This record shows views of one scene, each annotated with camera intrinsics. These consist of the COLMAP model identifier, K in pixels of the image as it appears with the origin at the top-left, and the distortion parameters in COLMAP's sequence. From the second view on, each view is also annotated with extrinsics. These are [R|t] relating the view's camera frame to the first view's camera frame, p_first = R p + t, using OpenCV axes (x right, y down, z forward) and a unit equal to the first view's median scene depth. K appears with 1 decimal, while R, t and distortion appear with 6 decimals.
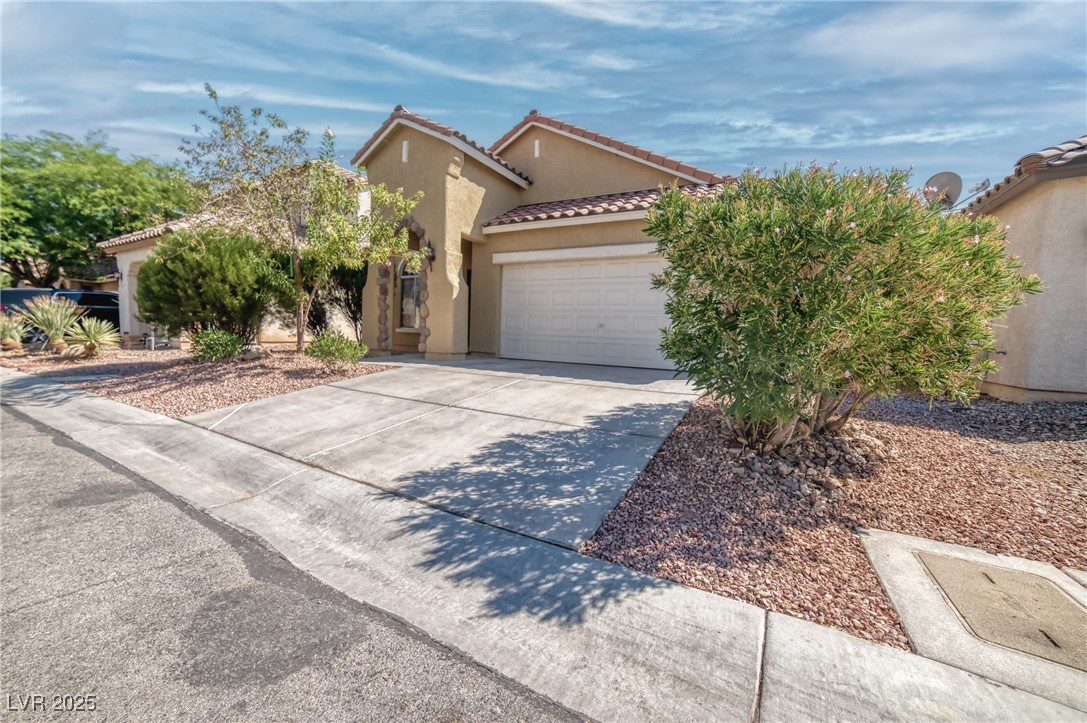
lens RADIAL K [[432.0, 0, 535.2], [0, 432.0, 364.0], [0, 0, 1]] dist [-0.080751, 0.031998]
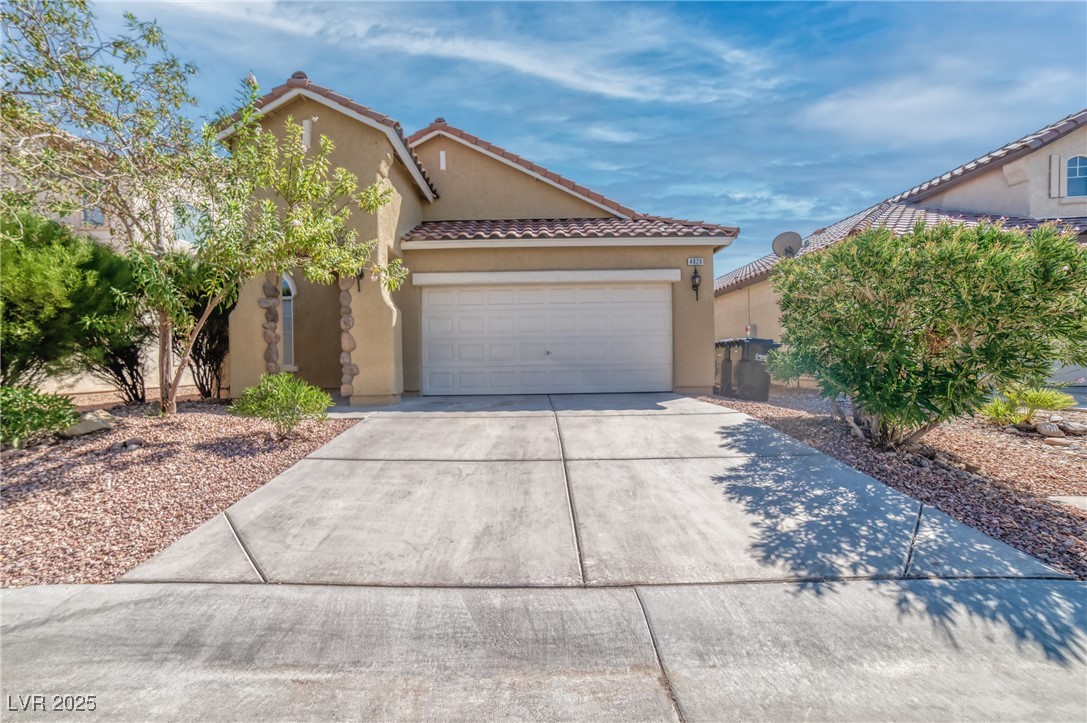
lens RADIAL K [[432.0, 0, 535.2], [0, 432.0, 364.0], [0, 0, 1]] dist [-0.080751, 0.031998]
pose [[0.868399, -0.049264, 0.493412, -0.901507], [0.080551, 0.995851, -0.042339, -0.068974], [-0.489279, 0.076512, 0.868765, 0.474964]]
